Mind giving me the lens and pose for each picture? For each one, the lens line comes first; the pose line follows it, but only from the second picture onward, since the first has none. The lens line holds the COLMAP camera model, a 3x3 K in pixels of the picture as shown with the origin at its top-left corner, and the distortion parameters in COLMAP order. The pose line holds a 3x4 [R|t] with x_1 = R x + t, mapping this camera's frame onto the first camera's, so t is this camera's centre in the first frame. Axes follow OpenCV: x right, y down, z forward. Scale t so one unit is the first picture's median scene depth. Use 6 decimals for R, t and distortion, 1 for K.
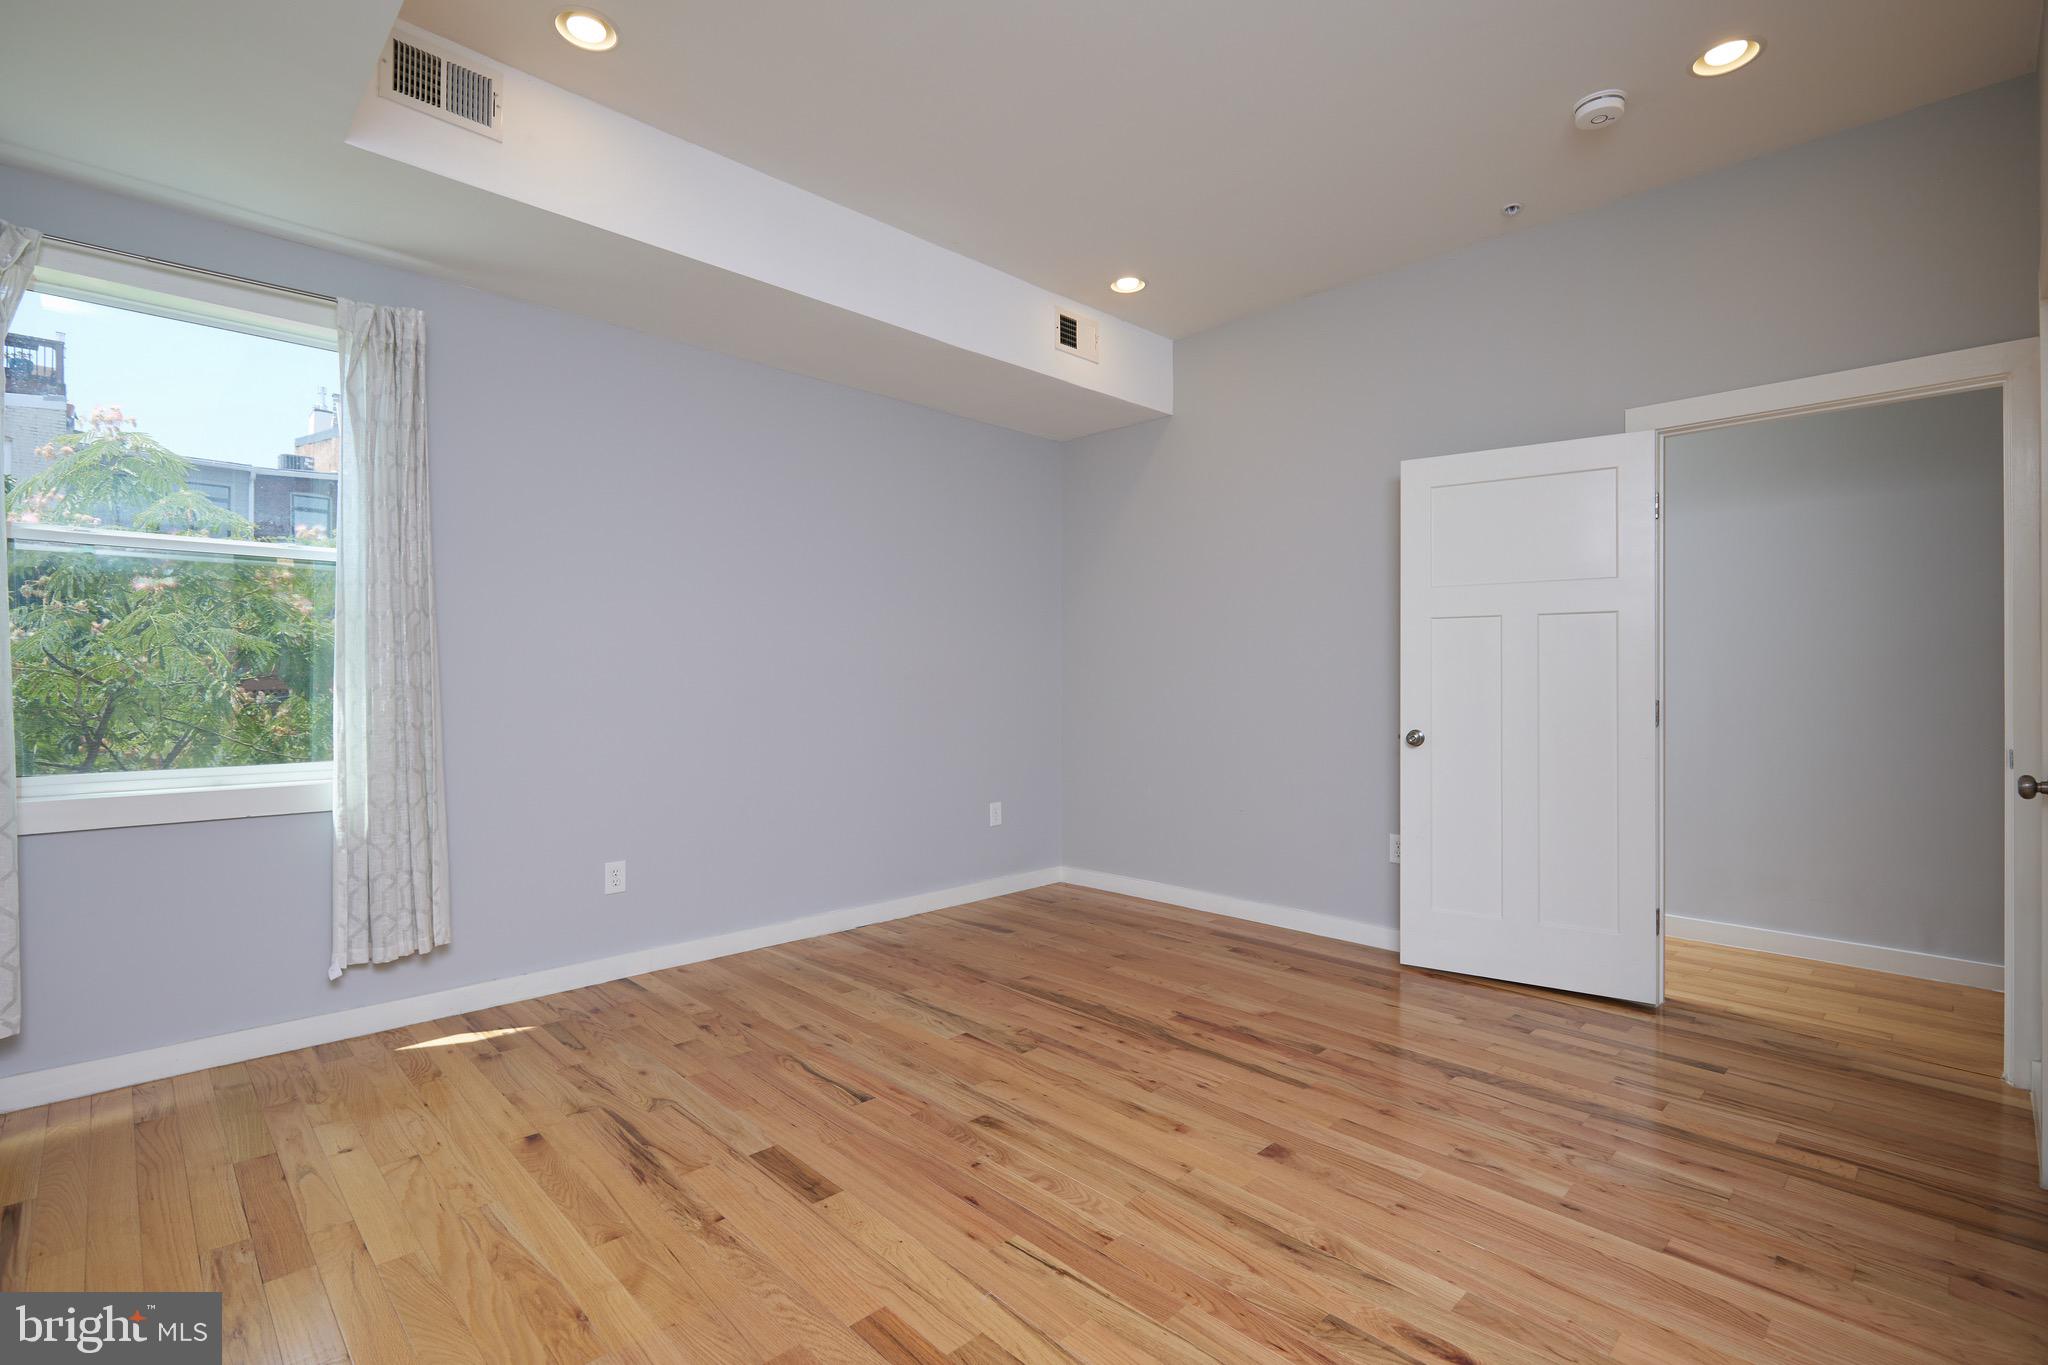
lens RADIAL K [[939.6, 0, 1020.4], [0, 939.6, 677.9], [0, 0, 1]] dist [0.002090, 0.000304]
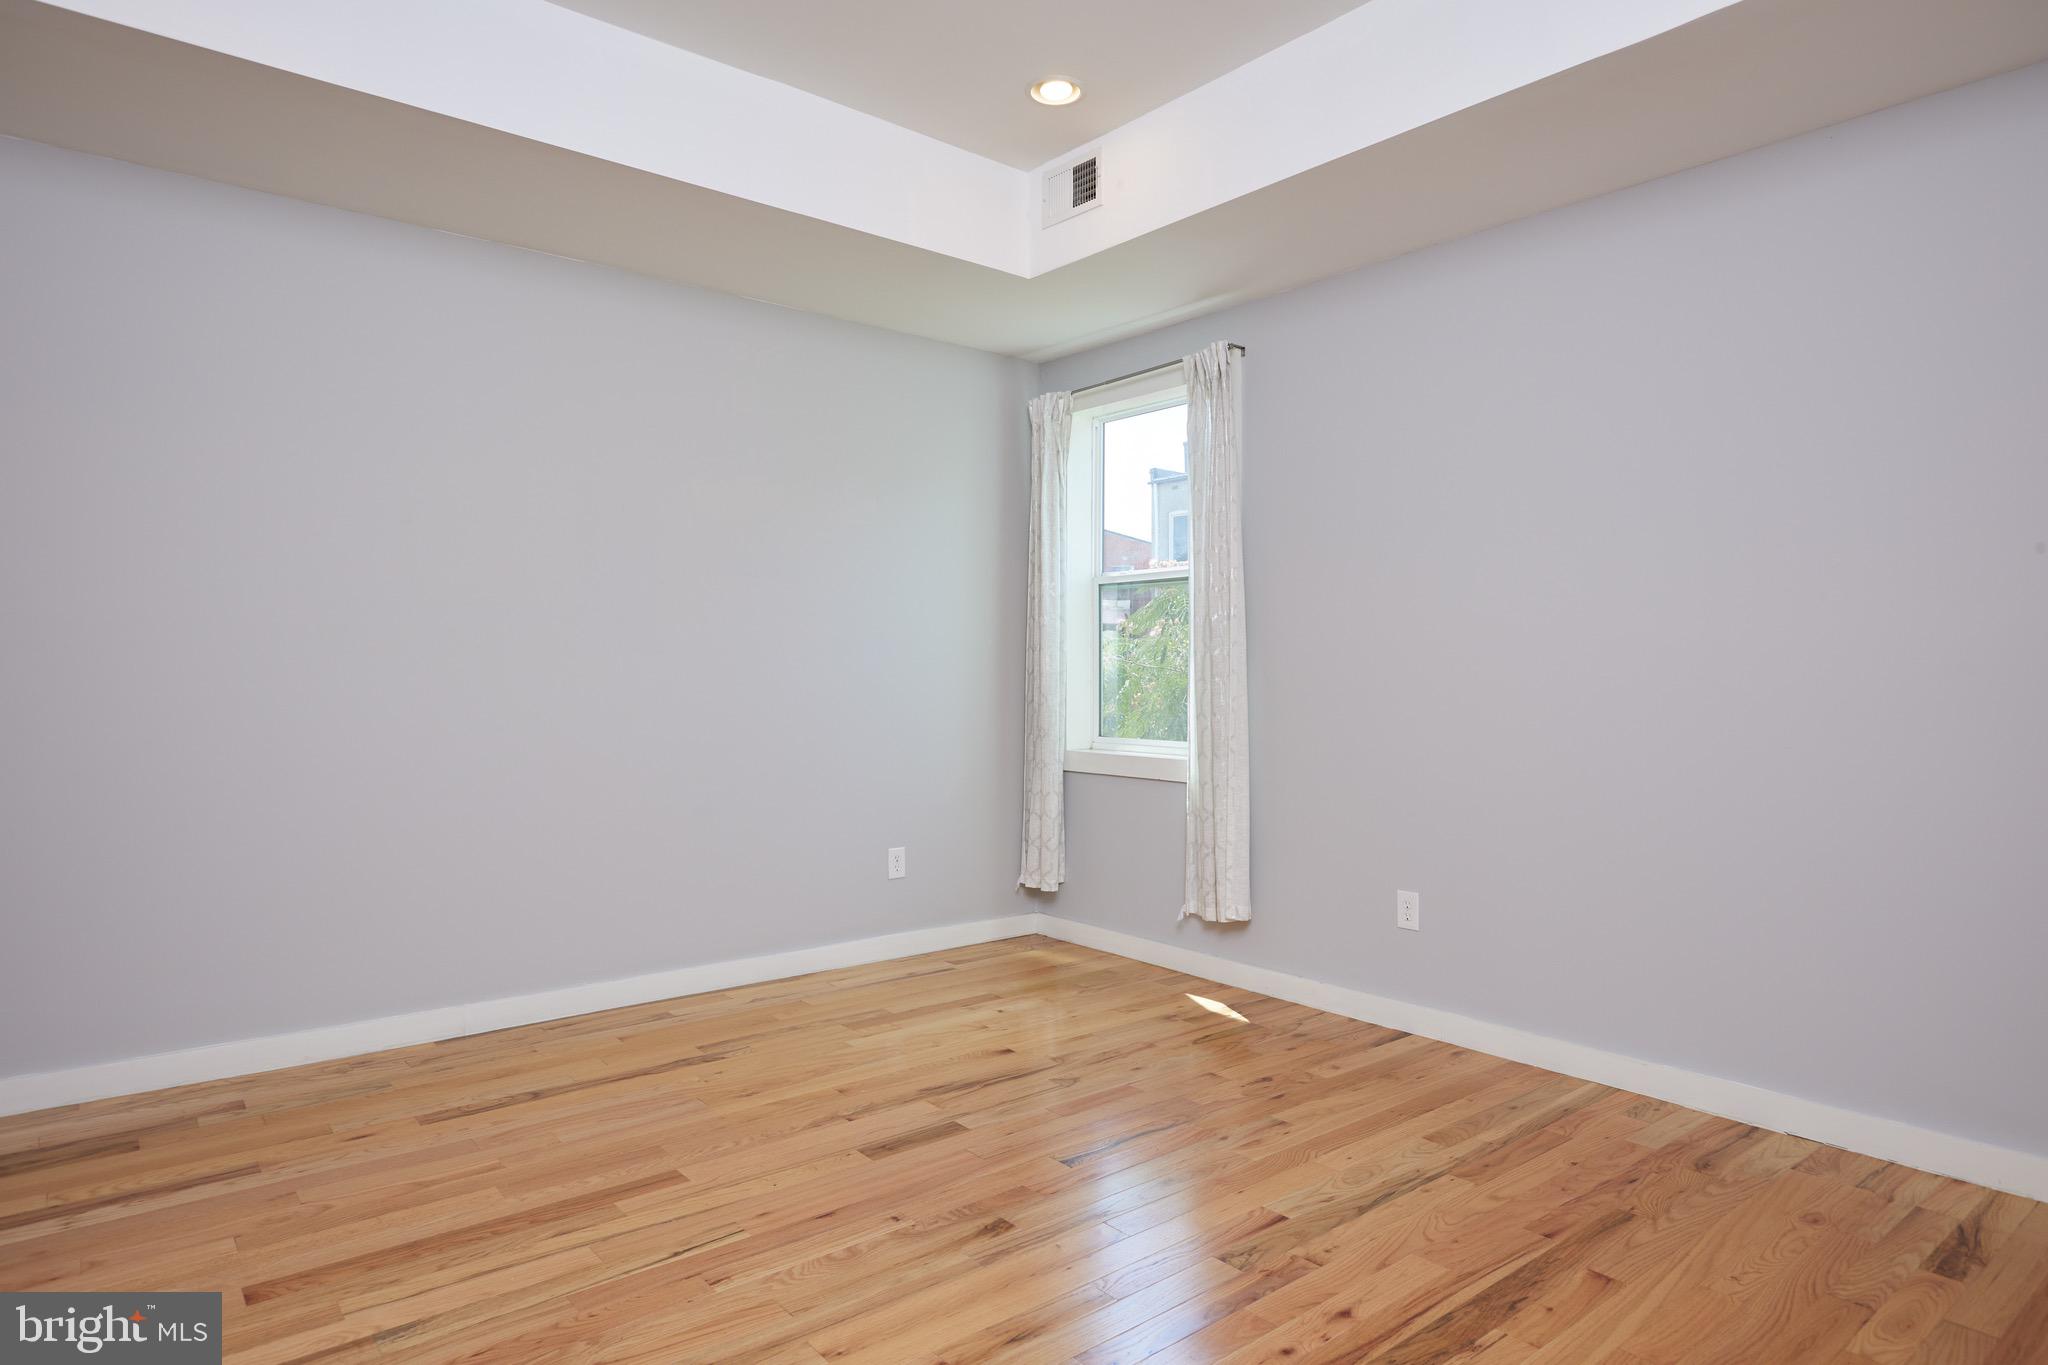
lens RADIAL K [[1188.1, 0, 1029.3], [0, 1188.1, 673.5], [0, 0, 1]] dist [-0.007235, -0.001730]
pose [[-0.084640, -0.000473, -0.996411, 0.775678], [-0.001109, 0.999999, -0.000380, 0.002063], [0.996411, 0.001072, -0.084641, 0.893283]]
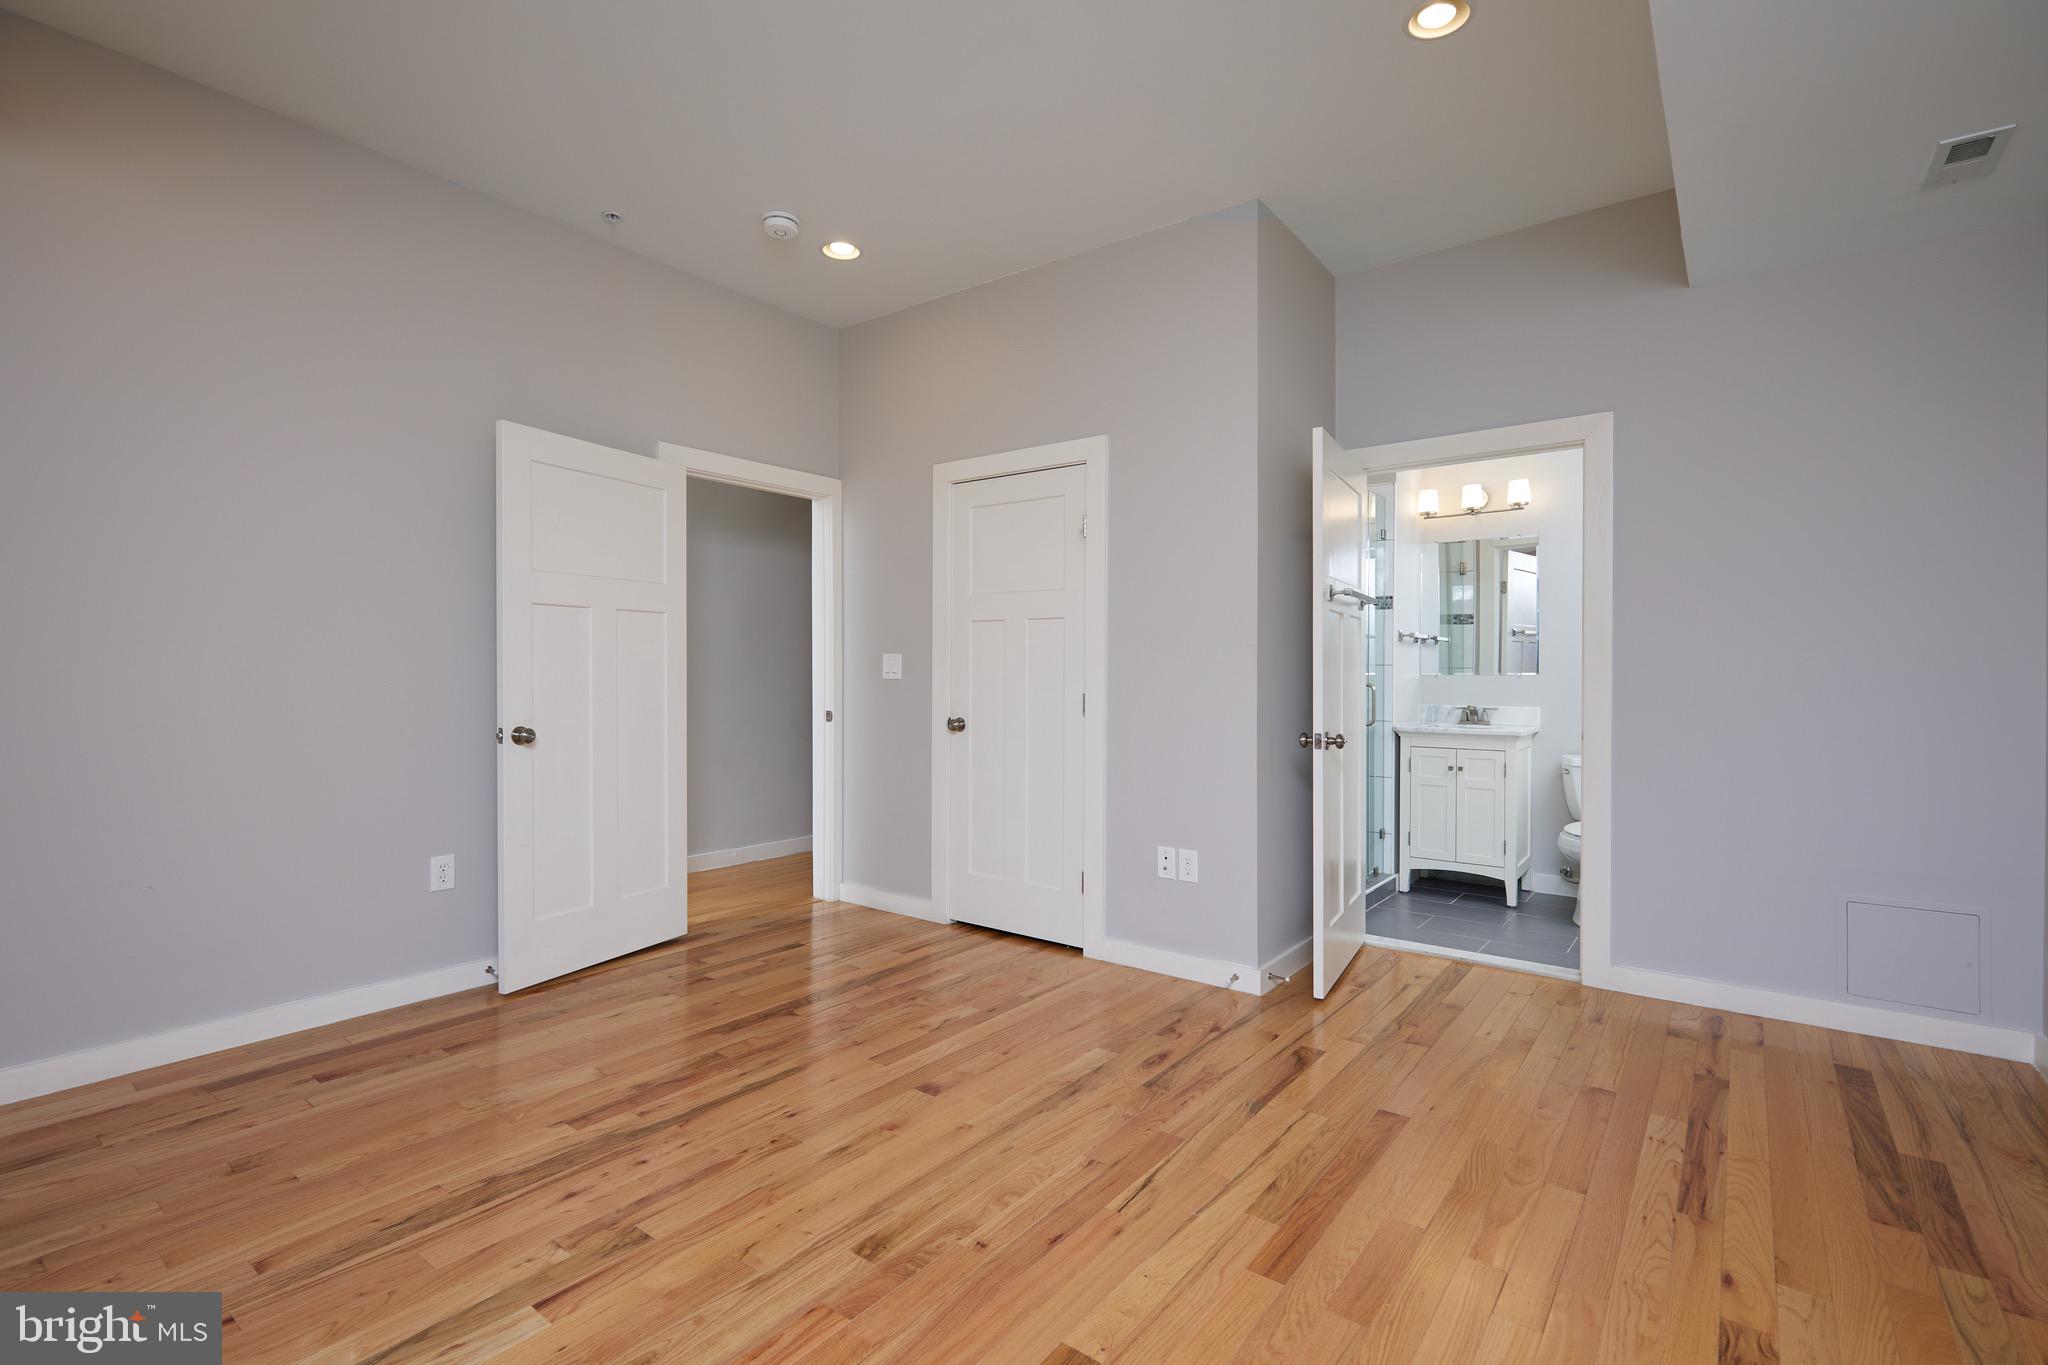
lens RADIAL K [[939.6, 0, 1020.4], [0, 939.6, 677.9], [0, 0, 1]] dist [0.002090, 0.000304]
pose [[-0.141817, -0.008341, 0.989858, -0.651323], [-0.005002, 0.999958, 0.007710, -0.000898], [-0.989880, -0.003858, -0.141853, 0.796298]]
